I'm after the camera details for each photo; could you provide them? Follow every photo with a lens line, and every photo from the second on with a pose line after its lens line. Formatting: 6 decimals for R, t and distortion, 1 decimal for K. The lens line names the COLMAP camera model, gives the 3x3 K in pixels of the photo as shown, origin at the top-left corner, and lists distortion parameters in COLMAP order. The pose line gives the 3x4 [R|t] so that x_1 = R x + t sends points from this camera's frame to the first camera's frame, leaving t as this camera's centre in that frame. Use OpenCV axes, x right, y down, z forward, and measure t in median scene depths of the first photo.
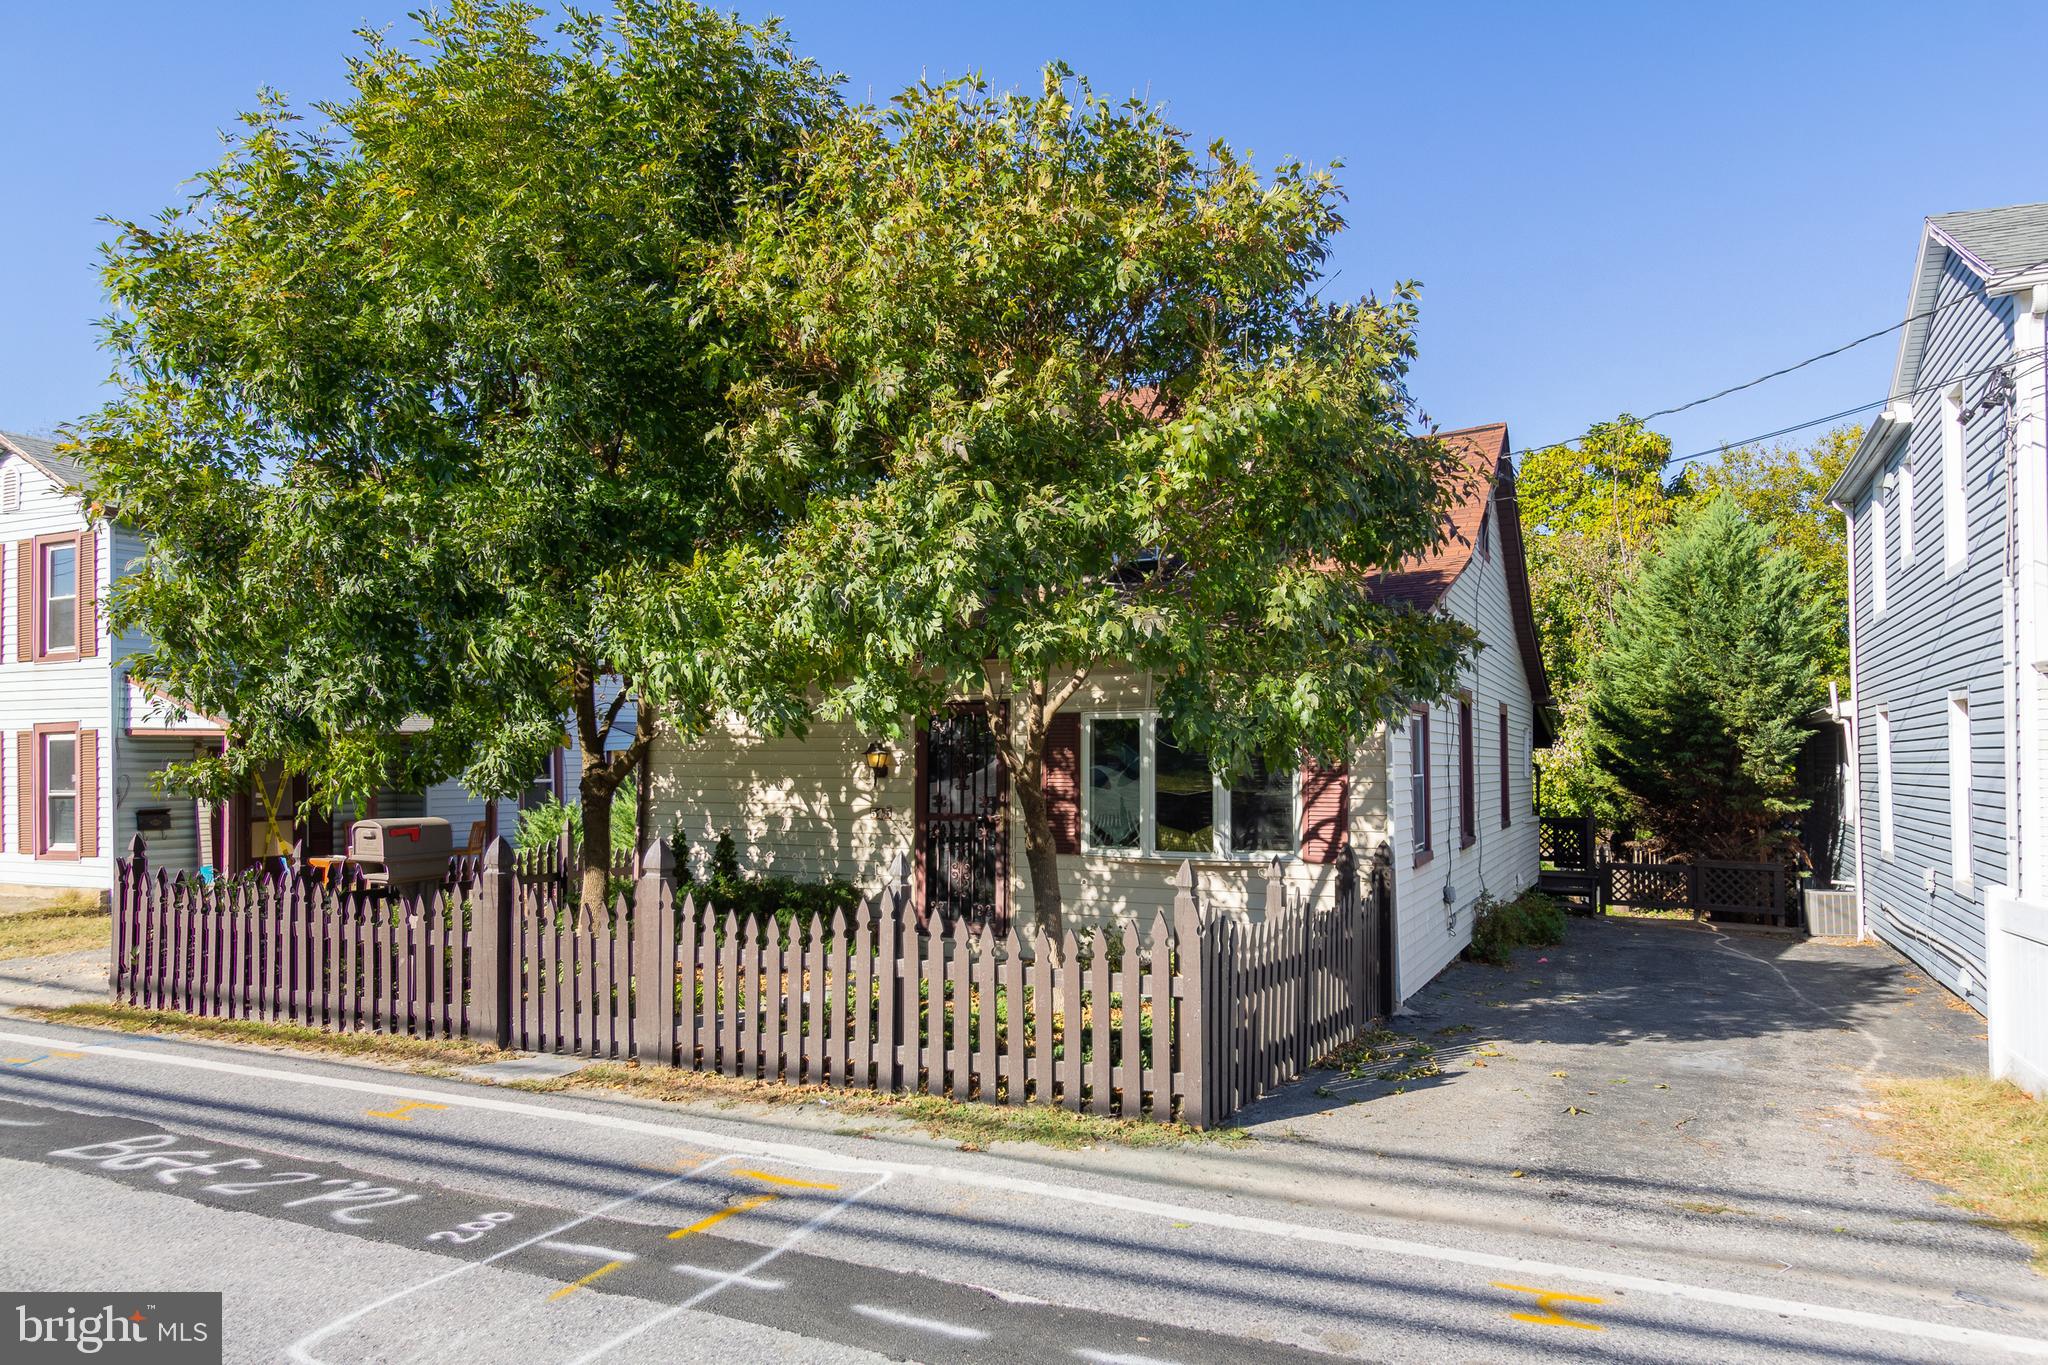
lens RADIAL K [[1357.0, 0, 1024.0], [0, 1357.0, 682.5], [0, 0, 1]] dist [-0.006554, -0.001622]
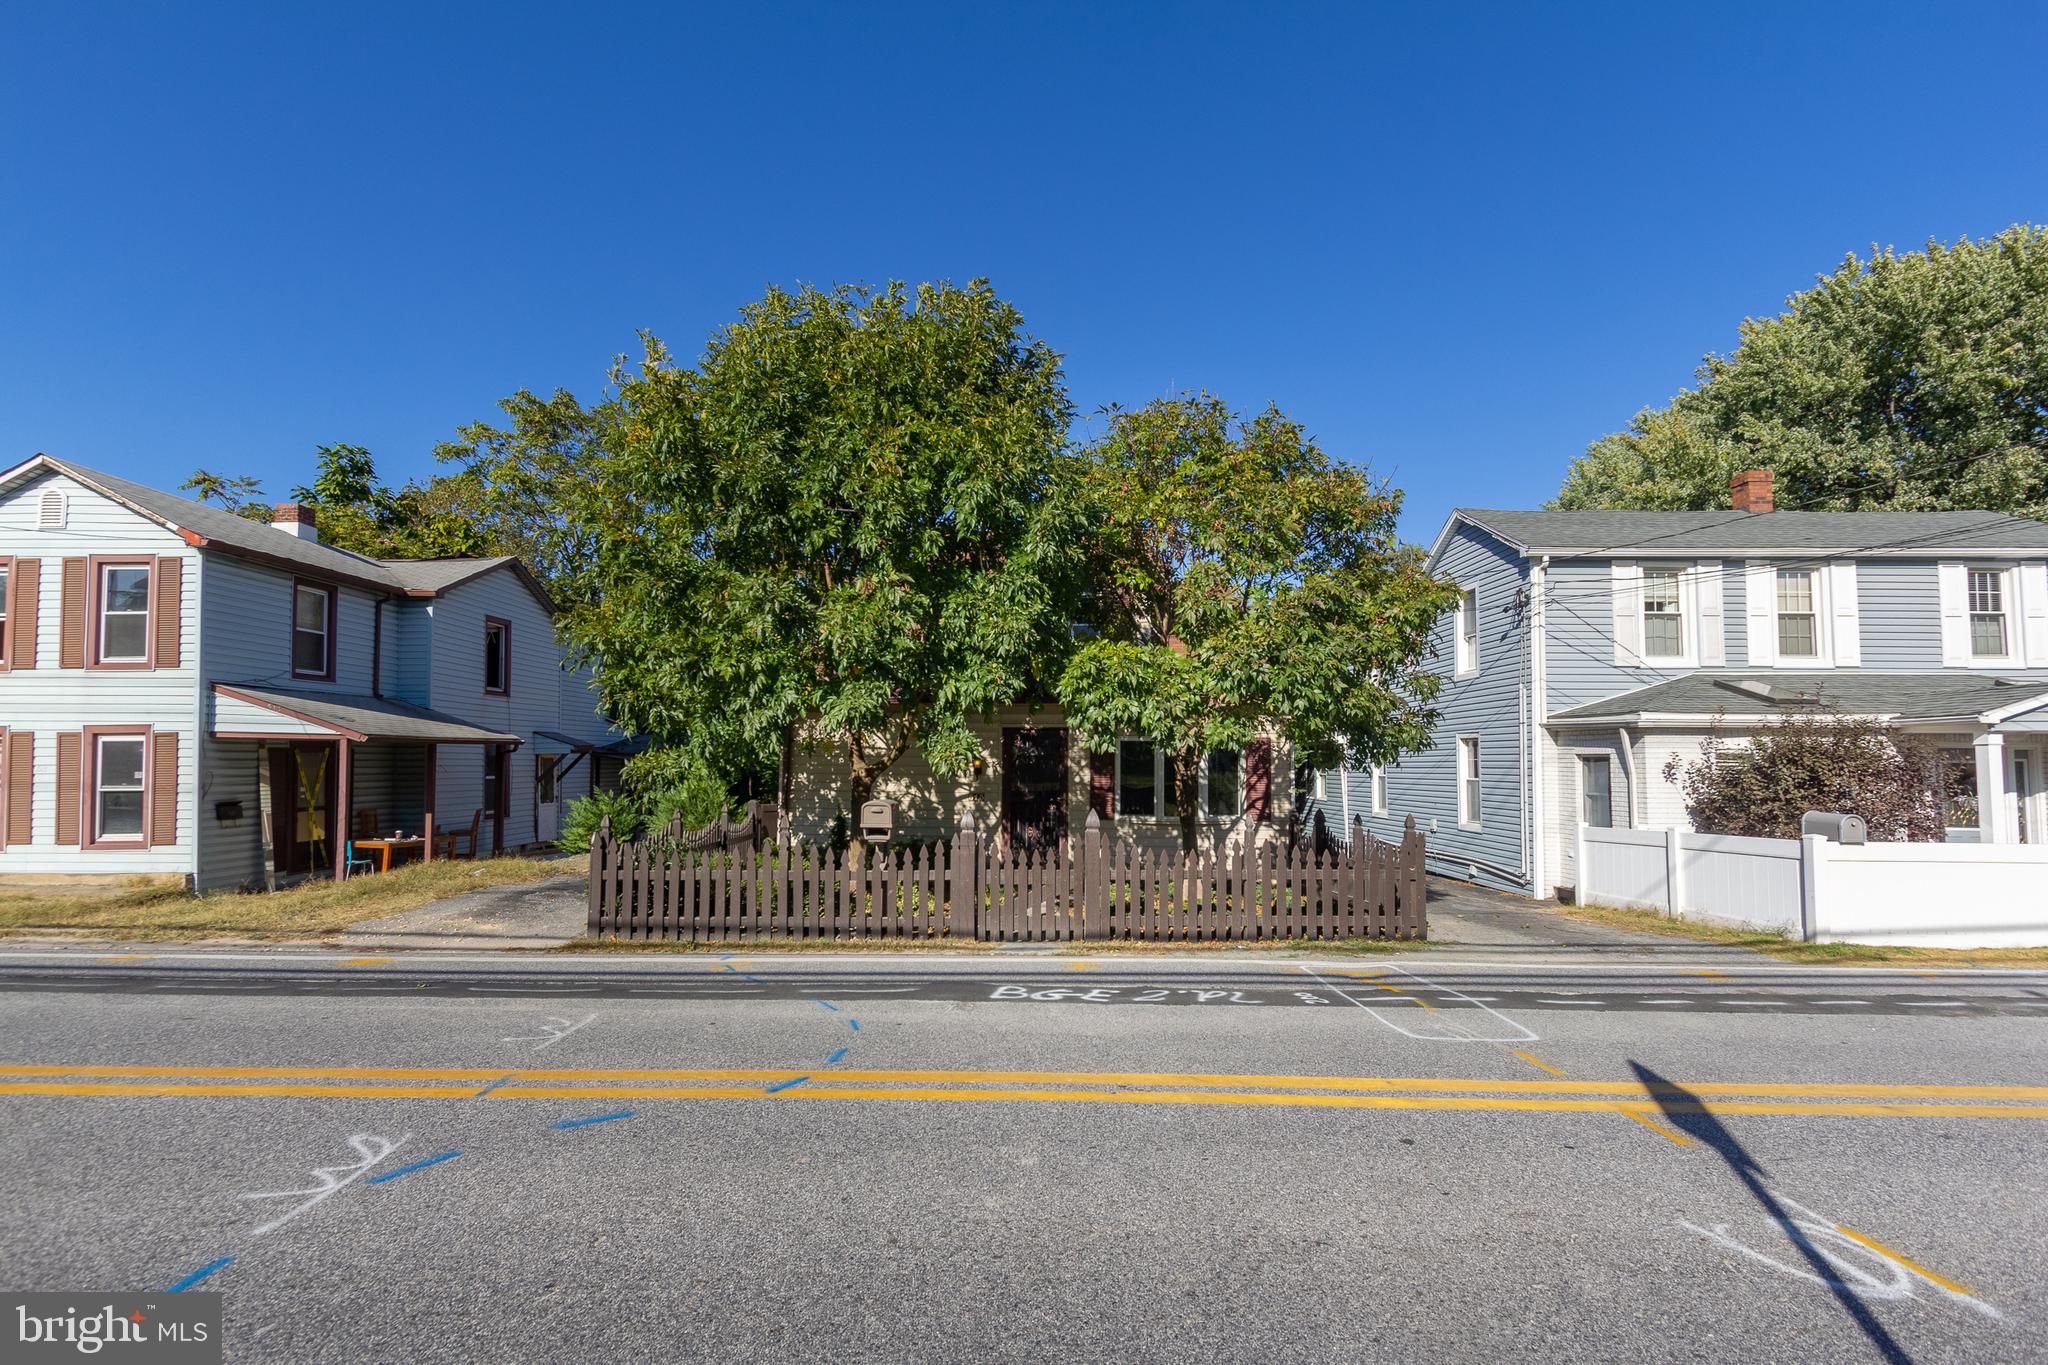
lens RADIAL K [[929.6, 0, 1025.6], [0, 929.6, 726.0], [0, 0, 1]] dist [0.015113, -0.000055]
pose [[0.904880, 0.024593, 0.424955, -0.378577], [-0.031472, 0.999463, 0.009173, -0.000098], [-0.424501, -0.021675, 0.905168, -0.017425]]
